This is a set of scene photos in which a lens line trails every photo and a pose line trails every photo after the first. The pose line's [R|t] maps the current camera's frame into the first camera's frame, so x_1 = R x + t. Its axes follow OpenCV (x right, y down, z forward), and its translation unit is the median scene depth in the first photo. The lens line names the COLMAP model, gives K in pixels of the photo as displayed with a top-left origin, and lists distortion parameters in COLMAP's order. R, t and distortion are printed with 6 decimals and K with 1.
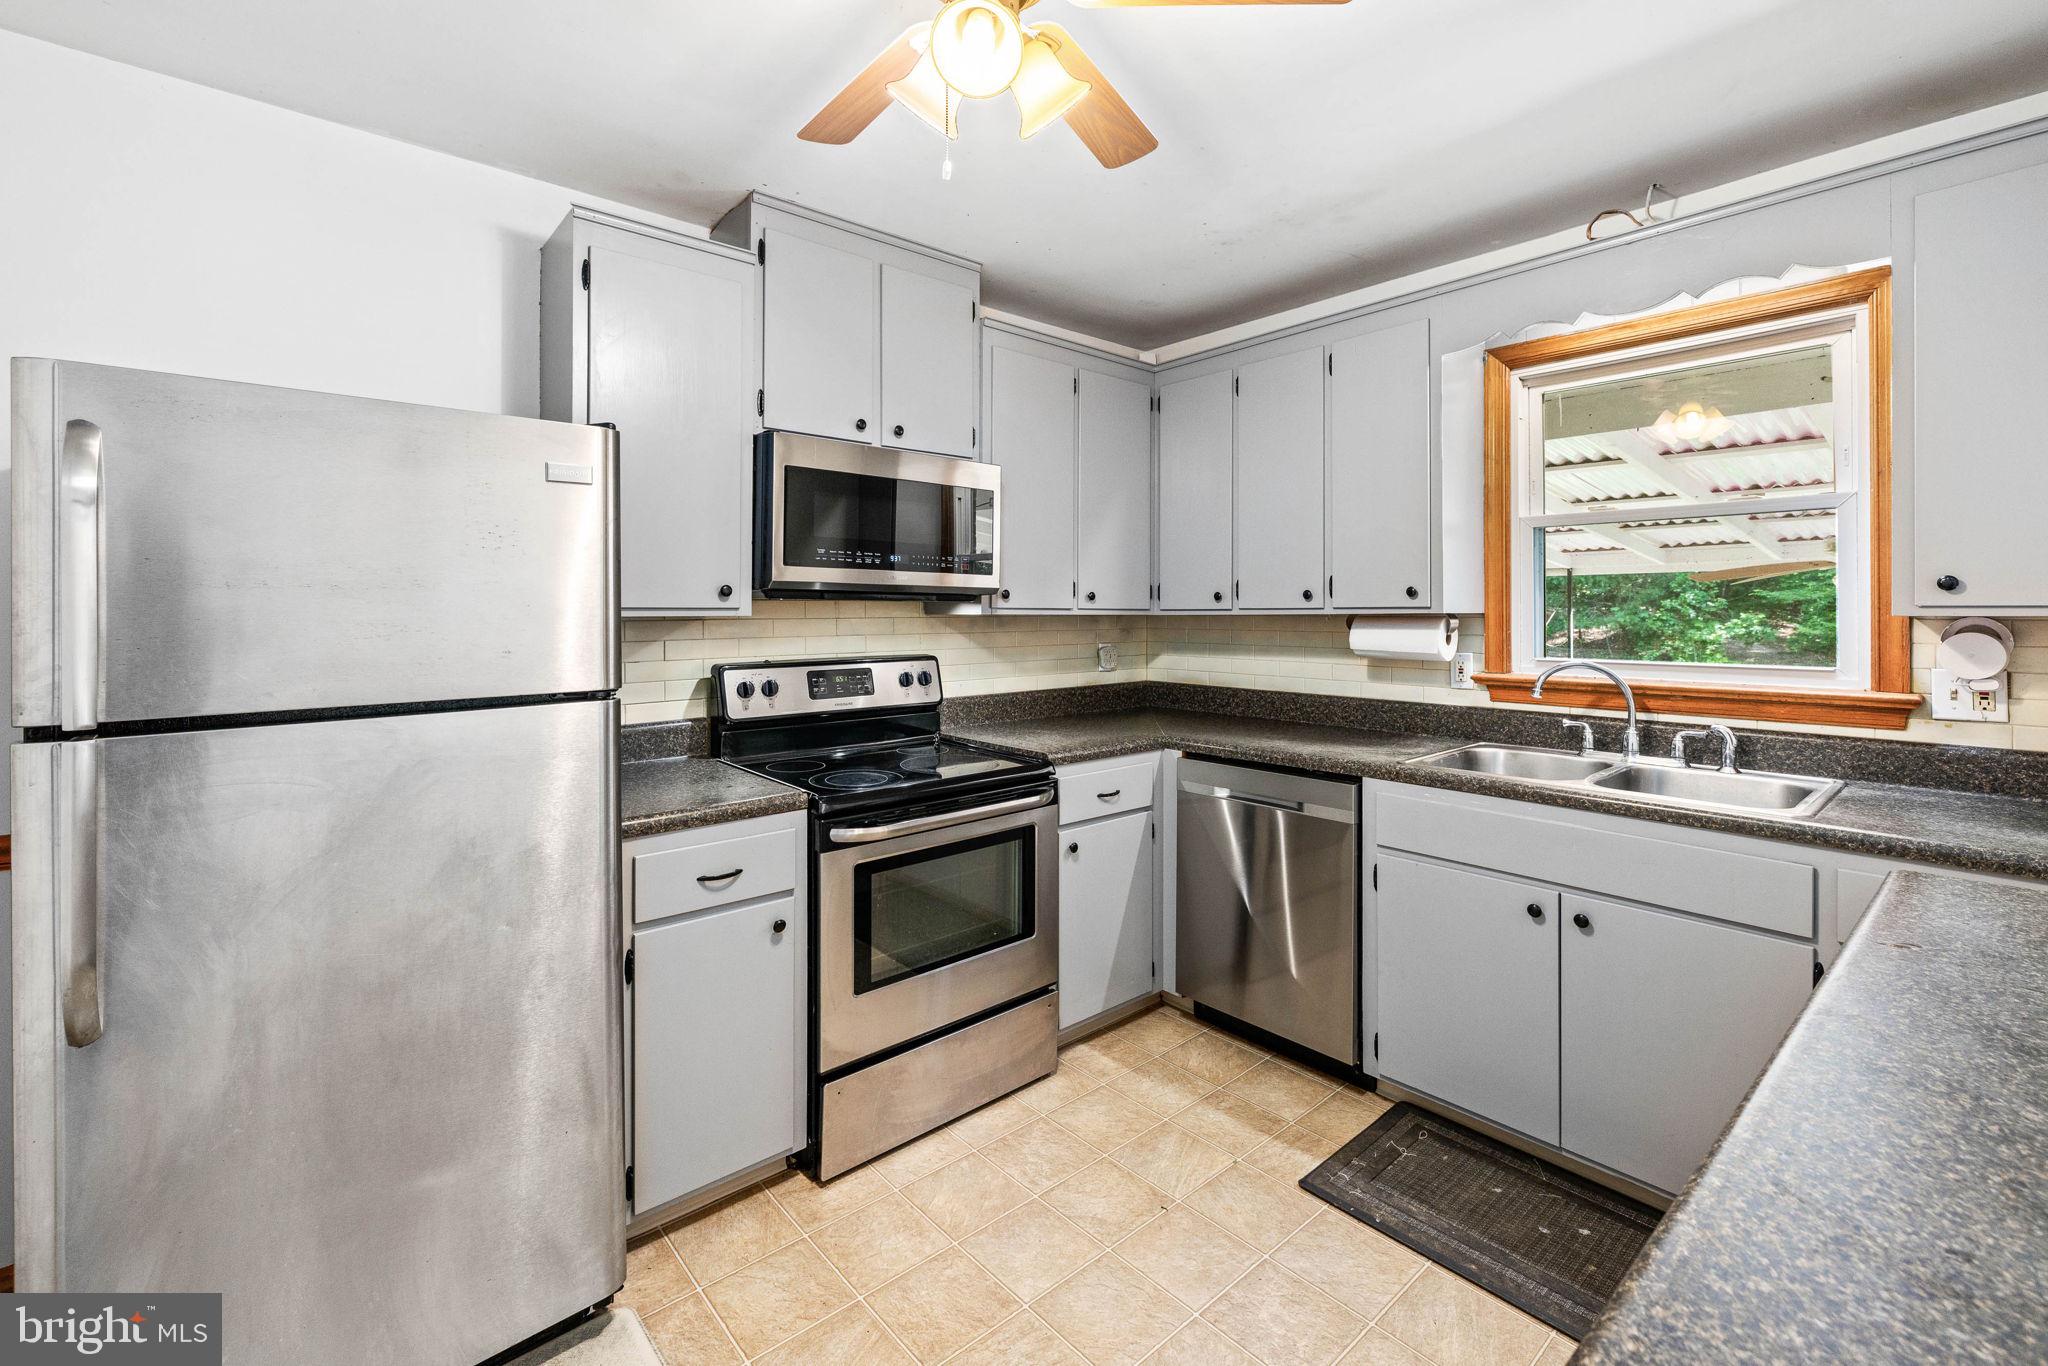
lens RADIAL K [[881.7, 0, 1023.0], [0, 881.7, 608.3], [0, 0, 1]] dist [0.000562, 0.000238]
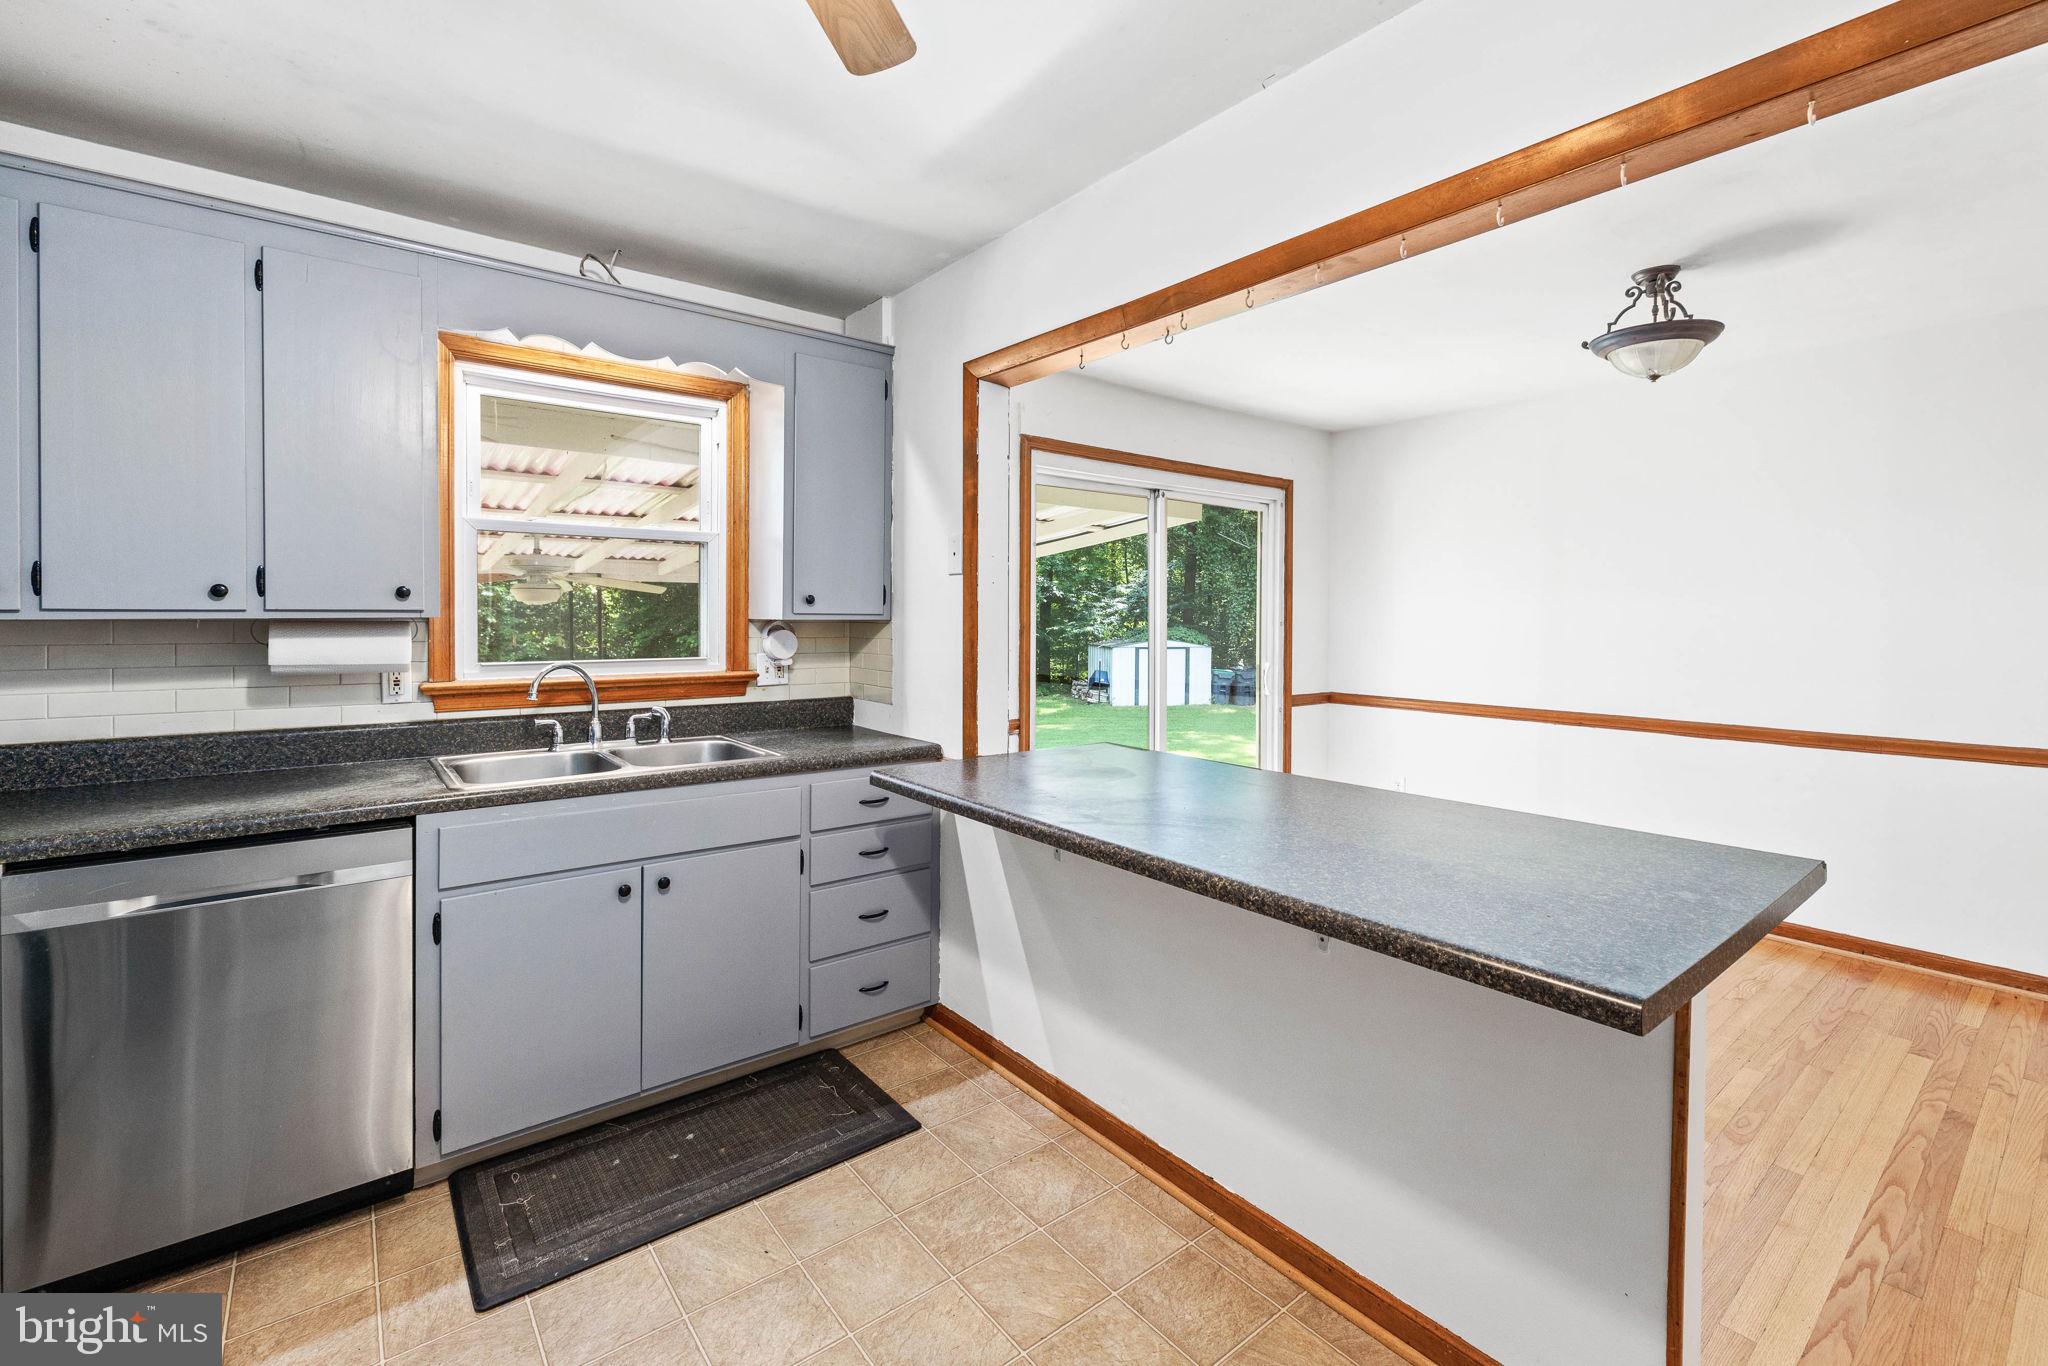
lens RADIAL K [[869.3, 0, 1021.6], [0, 869.3, 629.0], [0, 0, 1]] dist [-0.000080, 0.000108]
pose [[0.049073, -0.012569, 0.998716, -0.415283], [-0.007188, 0.999890, 0.012937, 0.001646], [-0.998769, -0.007814, 0.048977, 0.410032]]
